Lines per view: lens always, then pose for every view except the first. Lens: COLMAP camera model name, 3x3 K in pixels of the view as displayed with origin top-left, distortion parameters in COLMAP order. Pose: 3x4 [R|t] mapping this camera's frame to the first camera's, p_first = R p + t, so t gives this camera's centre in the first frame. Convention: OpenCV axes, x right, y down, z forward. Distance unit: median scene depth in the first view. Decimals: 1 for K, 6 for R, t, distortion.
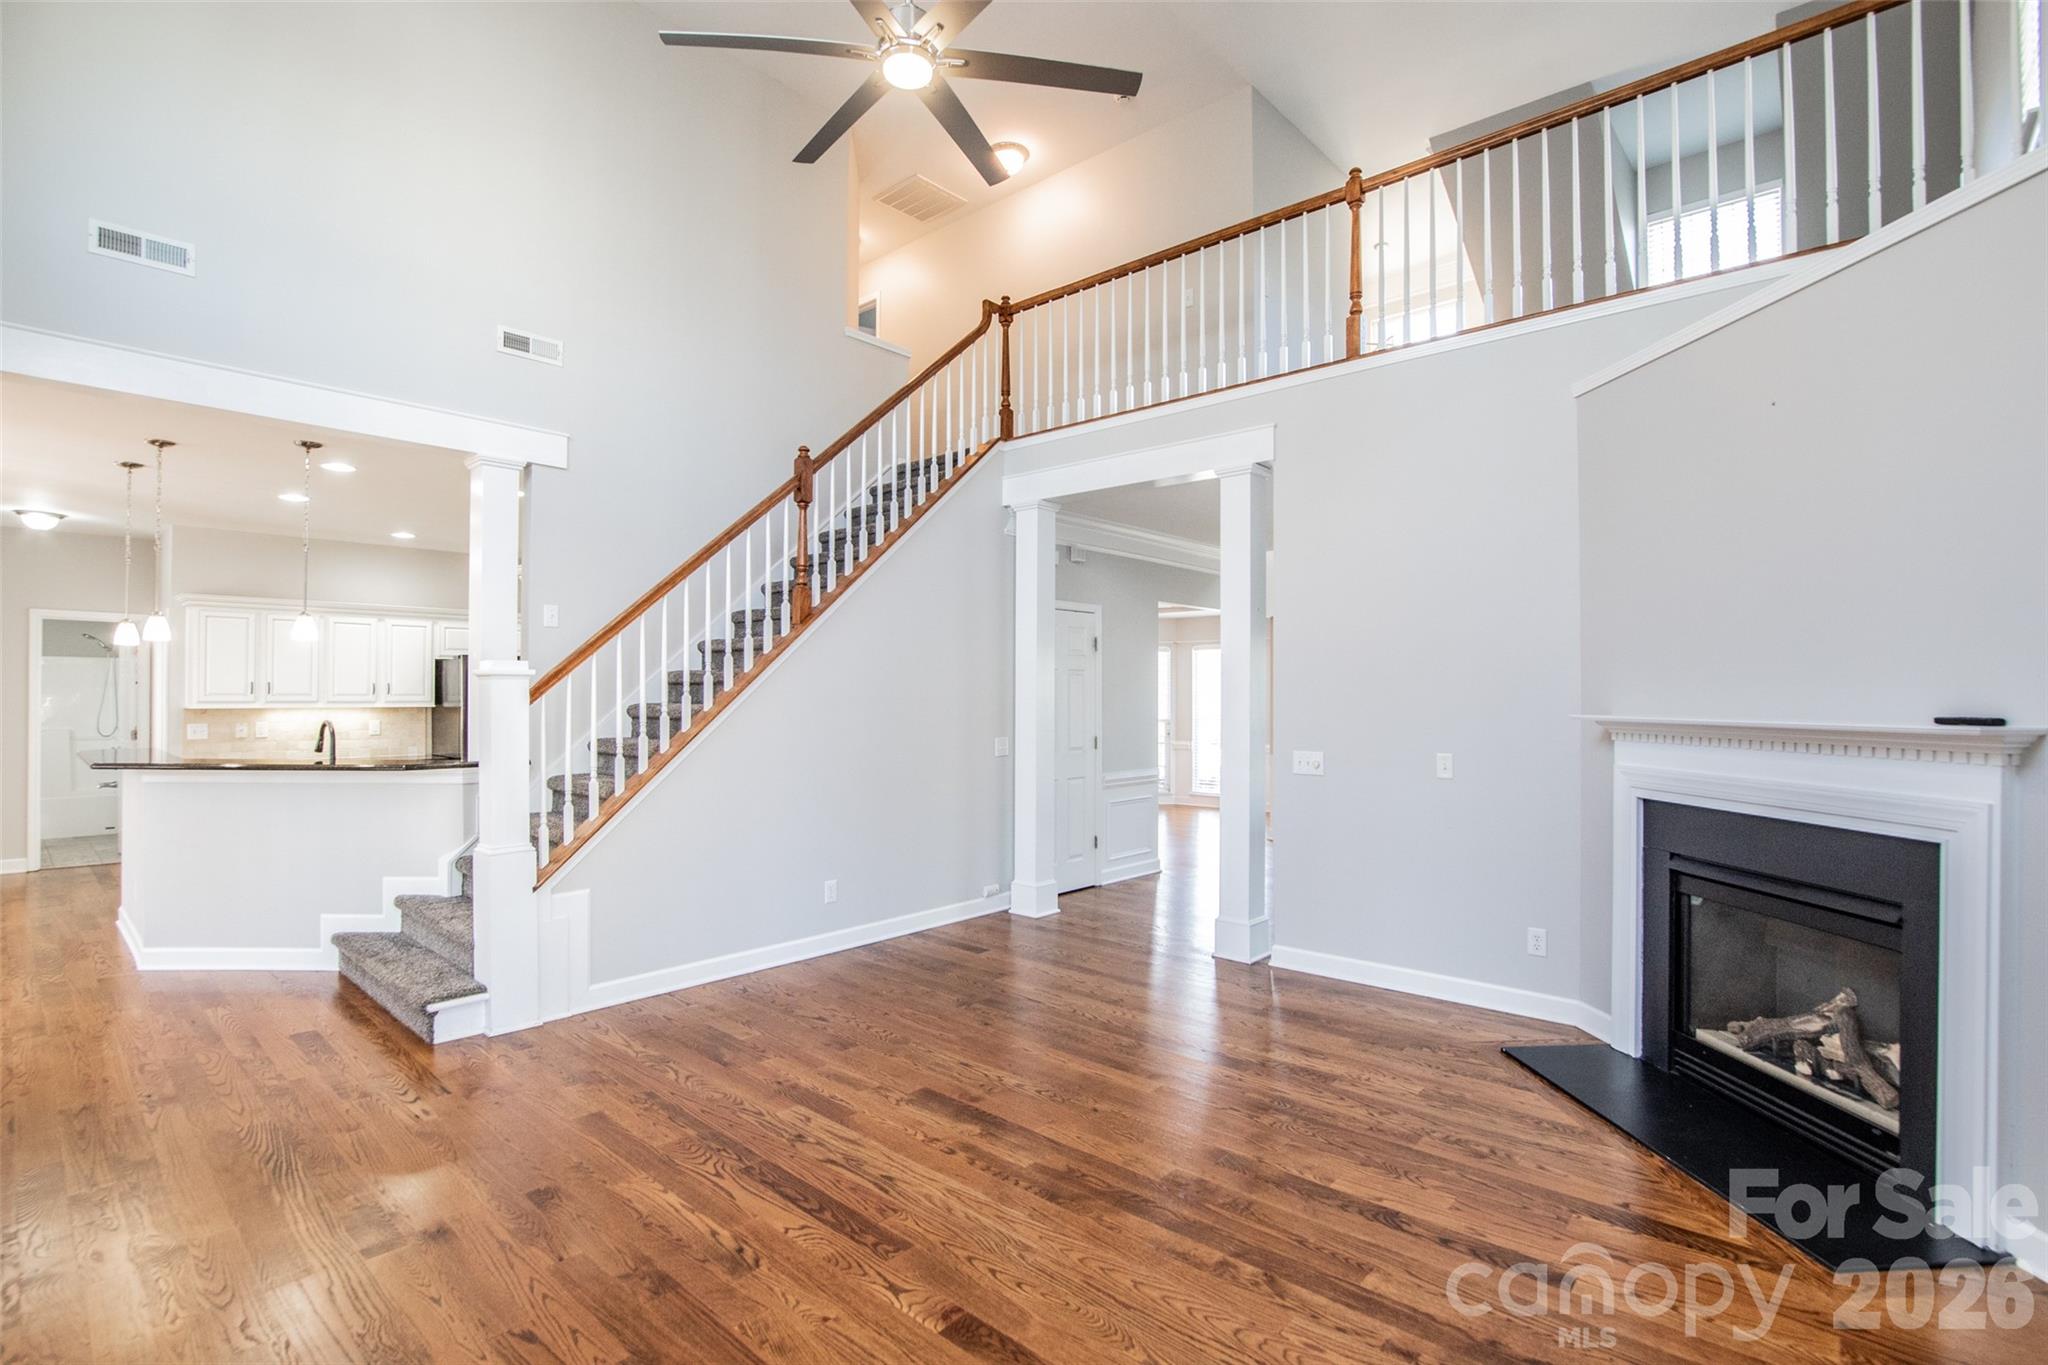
lens RADIAL K [[964.8, 0, 1039.6], [0, 964.8, 685.2], [0, 0, 1]] dist [-0.032217, 0.001614]
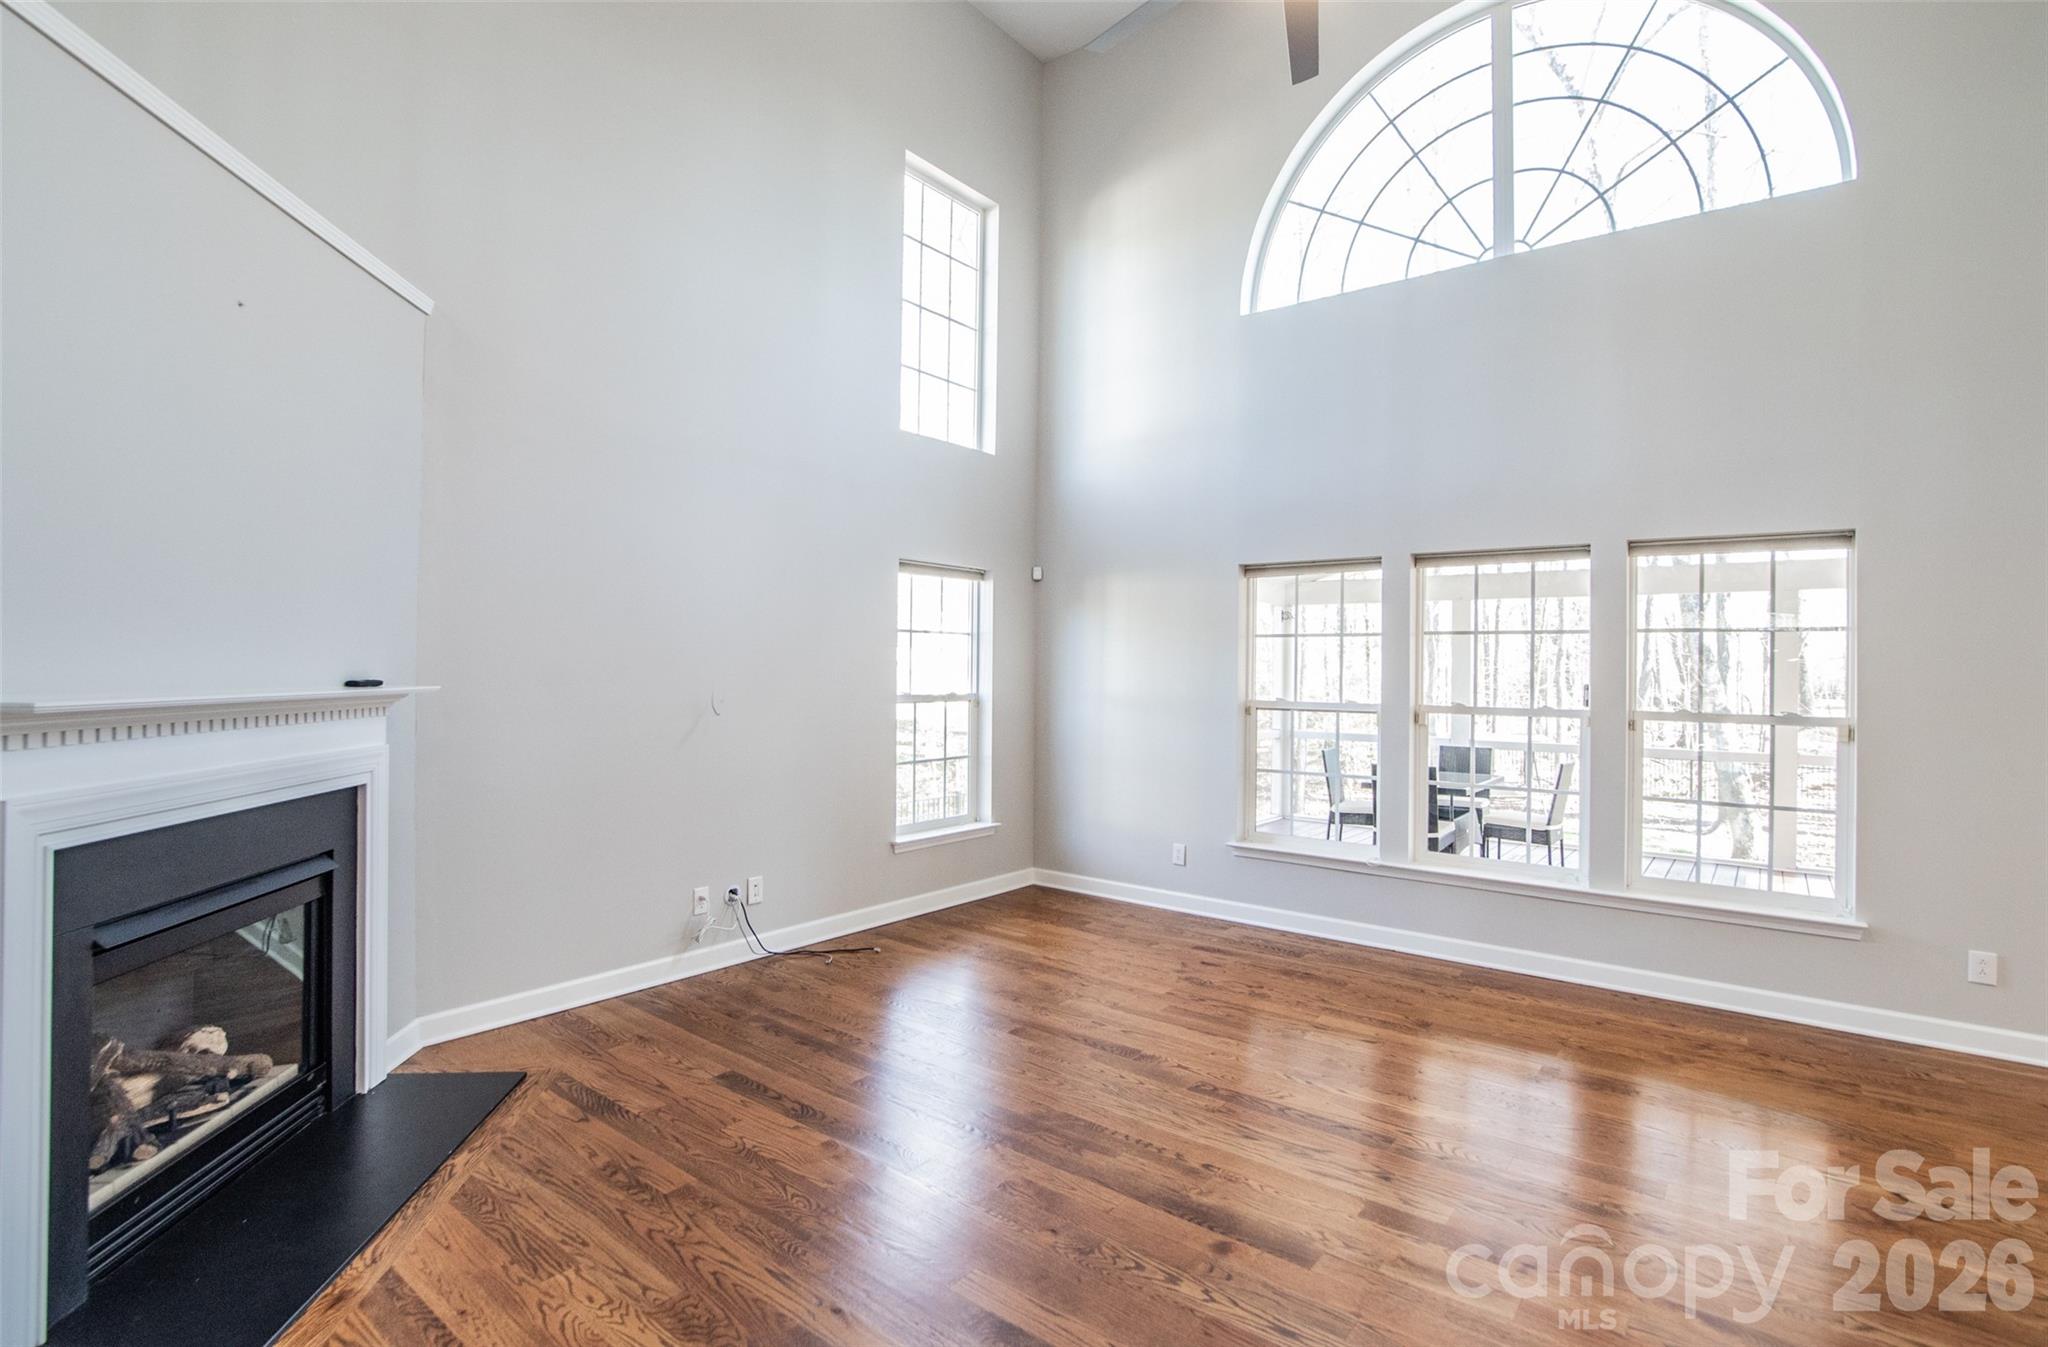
lens RADIAL K [[966.8, 0, 997.1], [0, 966.8, 653.4], [0, 0, 1]] dist [-0.029902, -0.001038]
pose [[-0.999772, -0.017256, -0.012581, 0.112944], [-0.016927, 0.999523, -0.025826, 0.011529], [0.013021, -0.025607, -0.999587, 1.648266]]
